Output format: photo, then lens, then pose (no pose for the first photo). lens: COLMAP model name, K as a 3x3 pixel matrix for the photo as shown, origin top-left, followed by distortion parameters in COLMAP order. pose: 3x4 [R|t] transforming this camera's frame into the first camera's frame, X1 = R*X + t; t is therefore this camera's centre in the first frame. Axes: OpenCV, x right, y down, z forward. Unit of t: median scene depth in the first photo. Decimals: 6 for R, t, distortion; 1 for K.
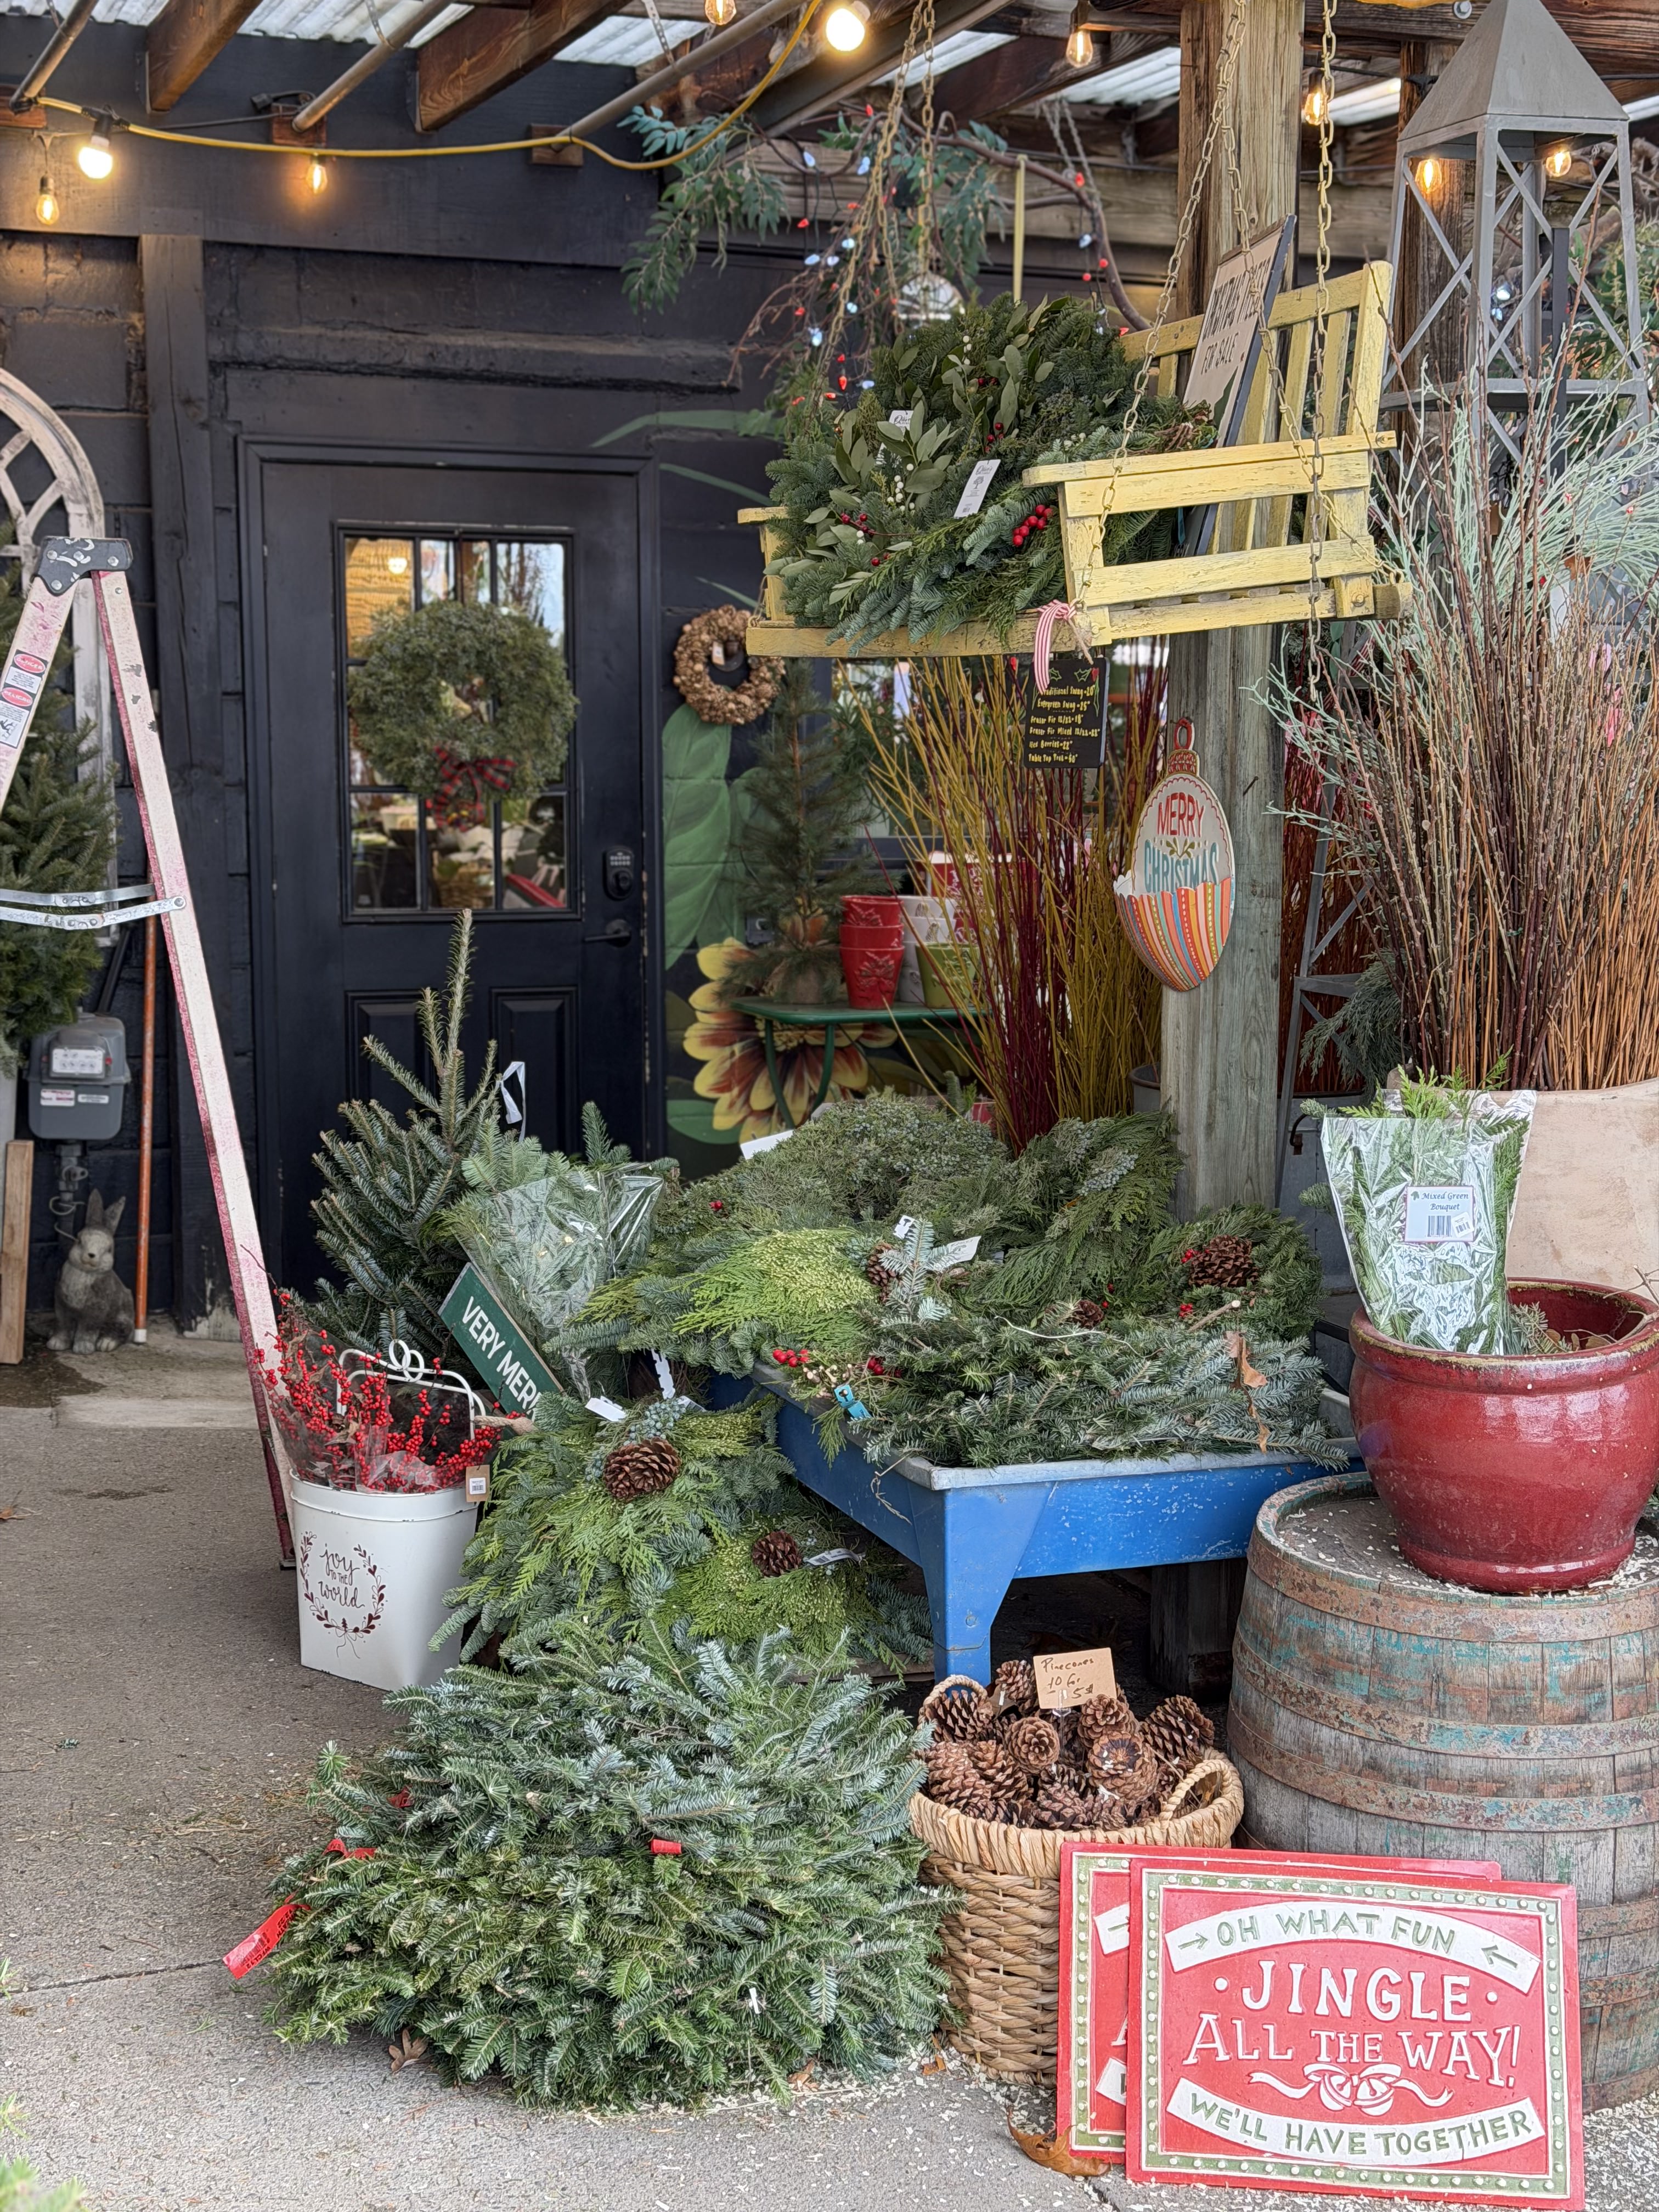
lens RADIAL K [[3059.6, 0, 835.1], [0, 3059.6, 1071.6], [0, 0, 1]] dist [0.183946, -0.332014]
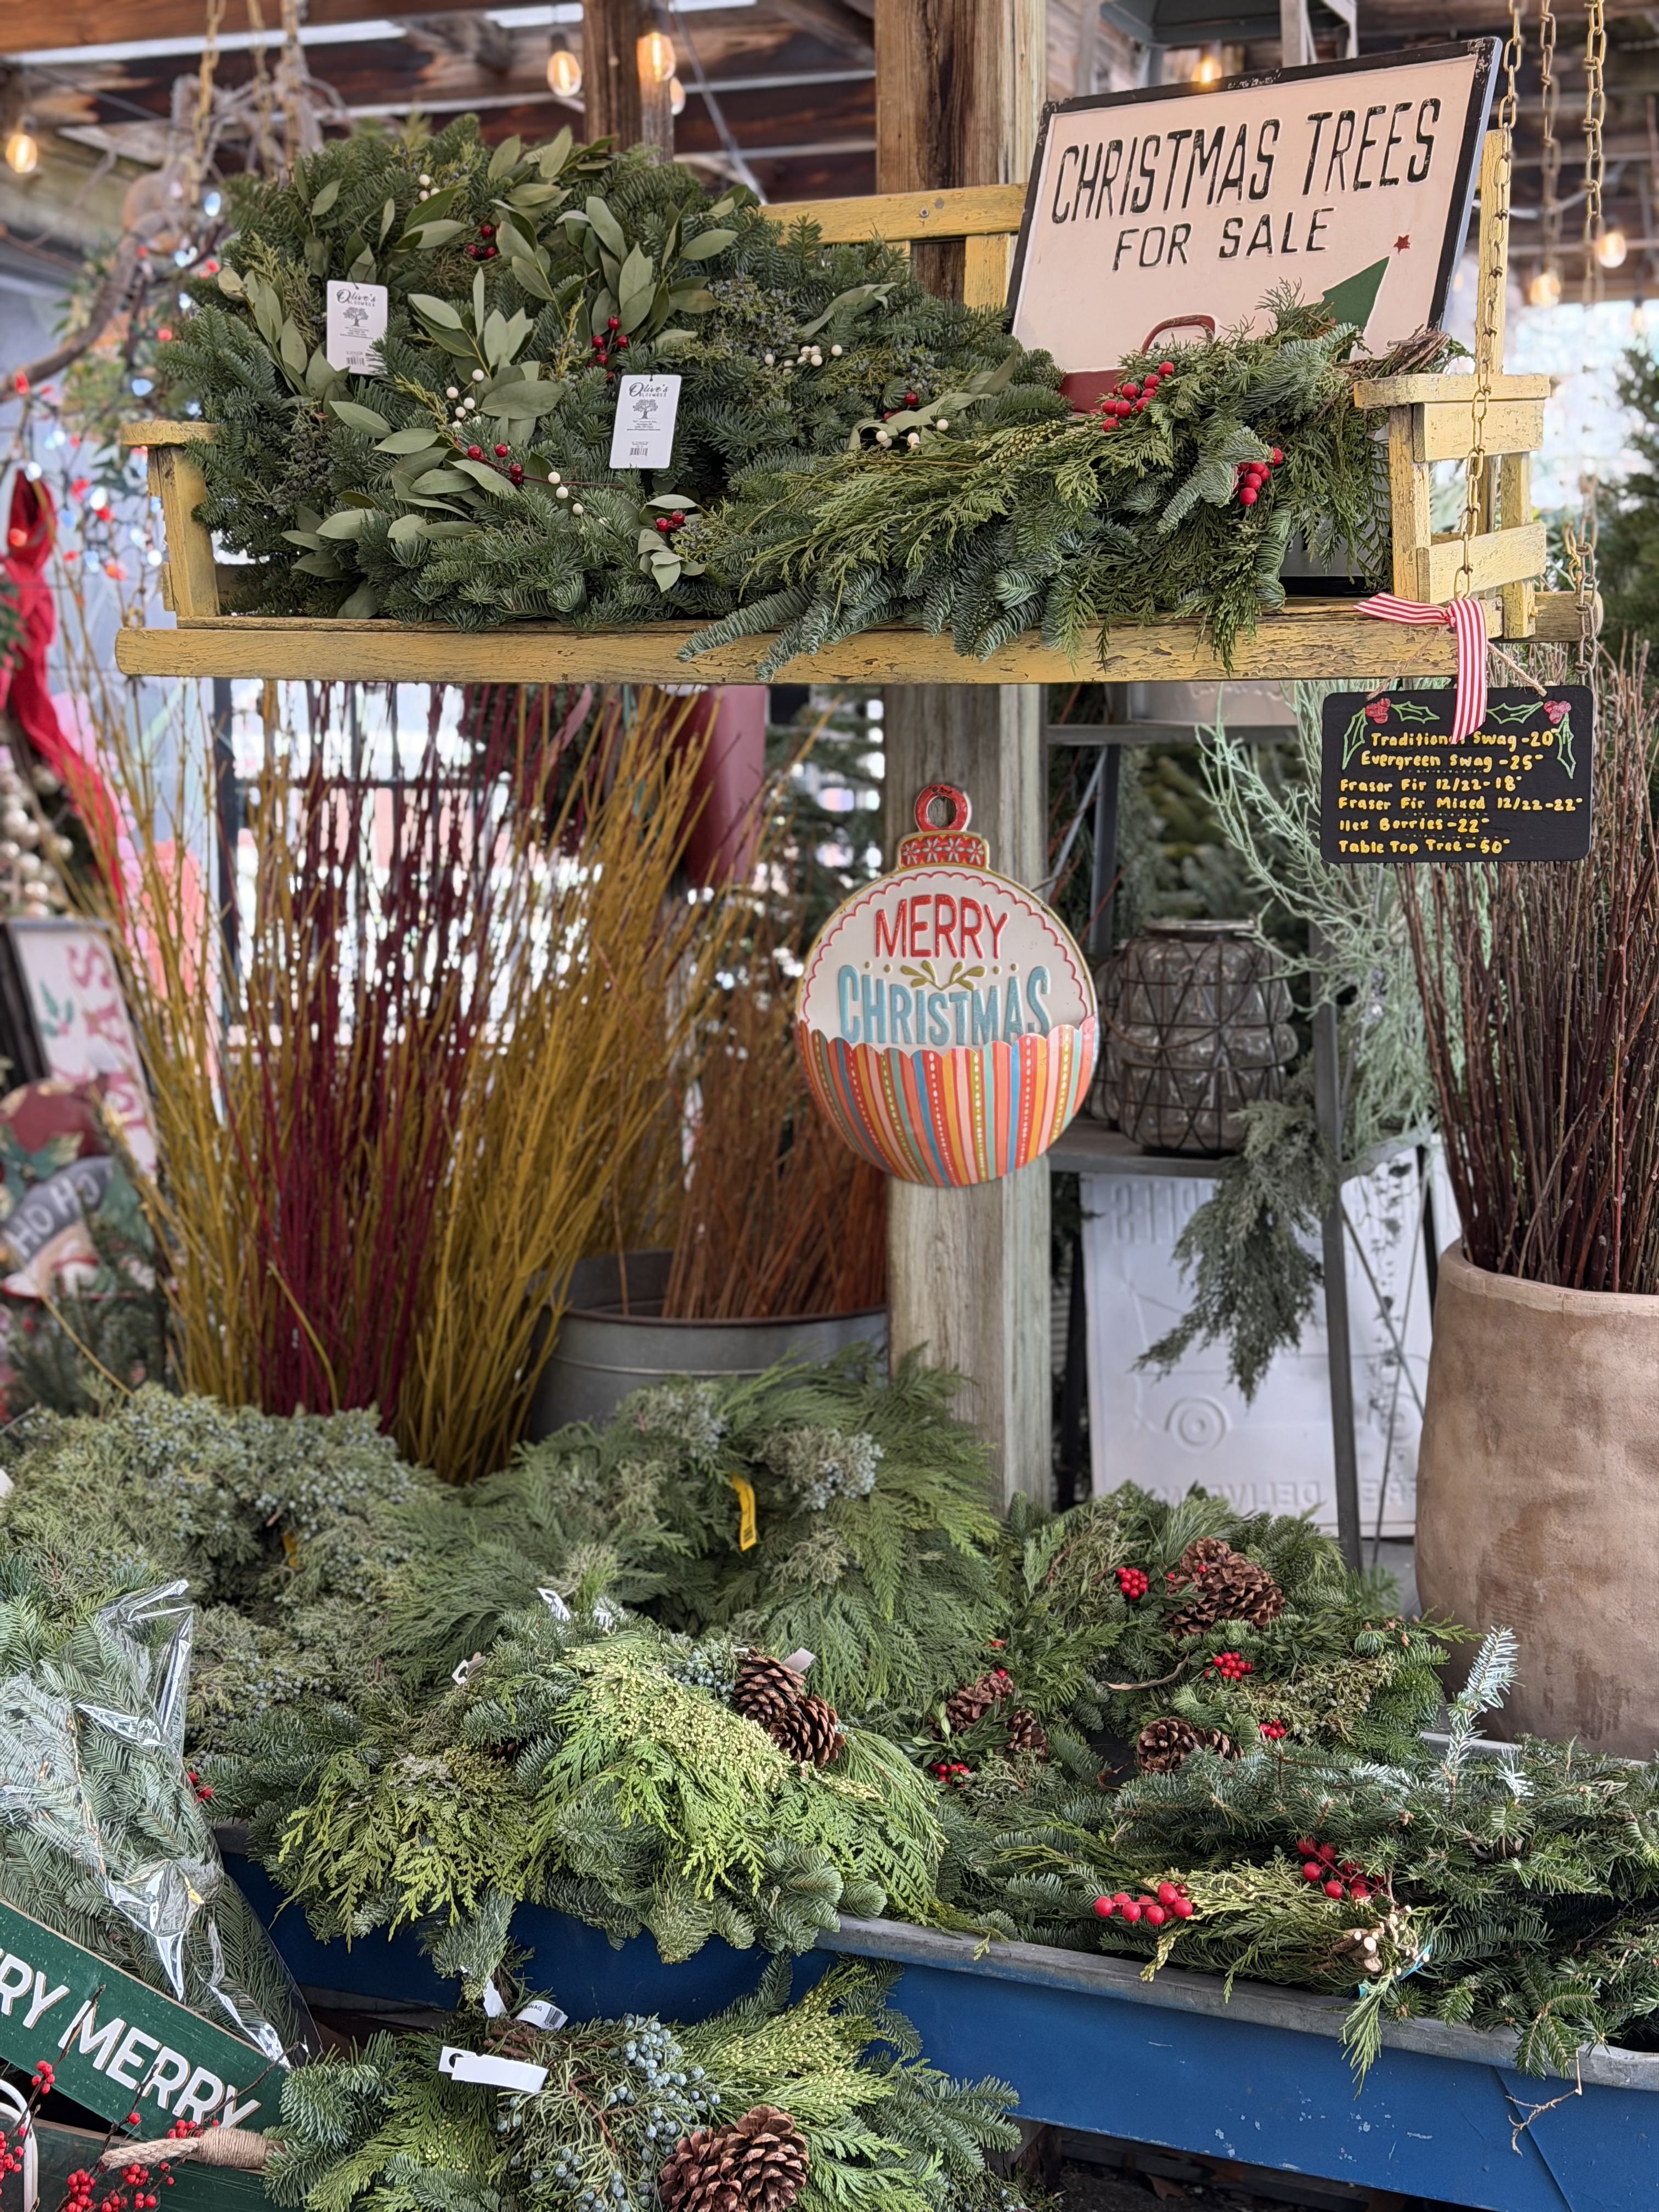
lens RADIAL K [[3059.6, 0, 835.1], [0, 3059.6, 1071.6], [0, 0, 1]] dist [0.183946, -0.332014]
pose [[0.689360, -0.065311, 0.721468, -0.391557], [0.081187, 0.996619, 0.012645, -0.061792], [-0.719855, 0.049857, 0.692332, 0.545417]]
